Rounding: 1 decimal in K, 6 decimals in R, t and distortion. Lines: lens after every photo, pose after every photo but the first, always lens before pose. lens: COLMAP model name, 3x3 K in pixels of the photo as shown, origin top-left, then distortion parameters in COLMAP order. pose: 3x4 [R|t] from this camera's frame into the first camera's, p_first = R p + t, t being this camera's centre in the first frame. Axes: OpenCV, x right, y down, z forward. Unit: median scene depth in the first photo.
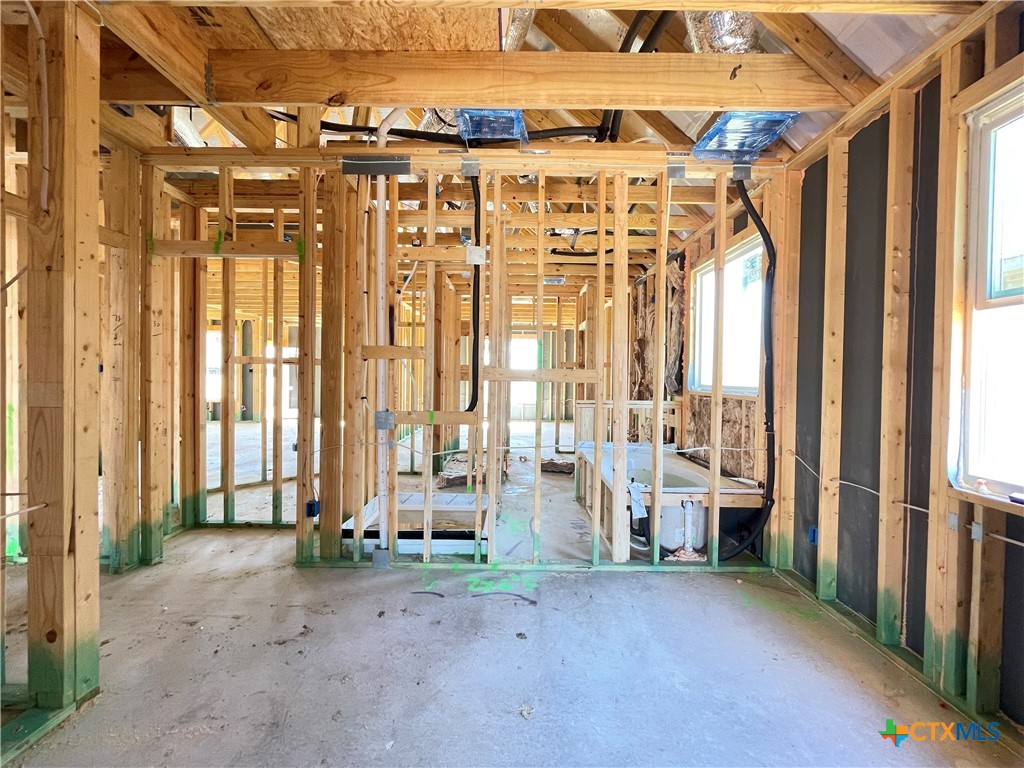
lens RADIAL K [[415.2, 0, 513.2], [0, 415.2, 383.2], [0, 0, 1]] dist [0.000274, 0.000342]
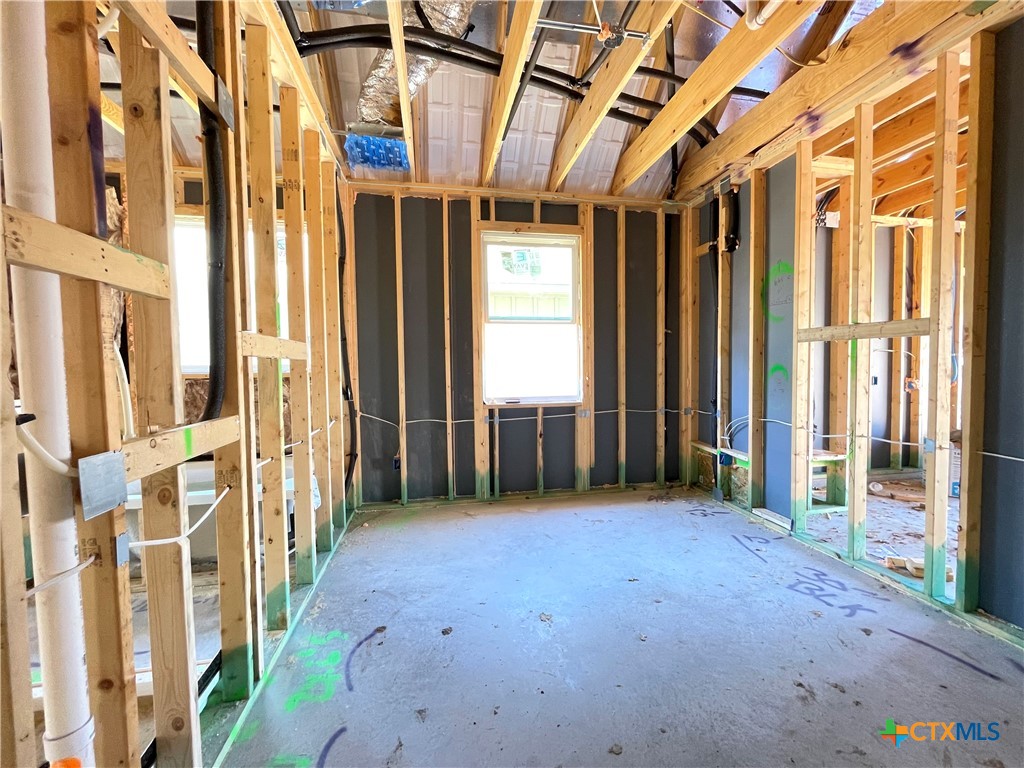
lens RADIAL K [[415.2, 0, 515.4], [0, 415.2, 381.4], [0, 0, 1]] dist [0.000274, 0.000342]
pose [[-0.189316, -0.050166, 0.980634, -1.065665], [0.023894, 0.998163, 0.055676, 0.012572], [-0.981626, 0.033971, -0.187769, 1.216277]]
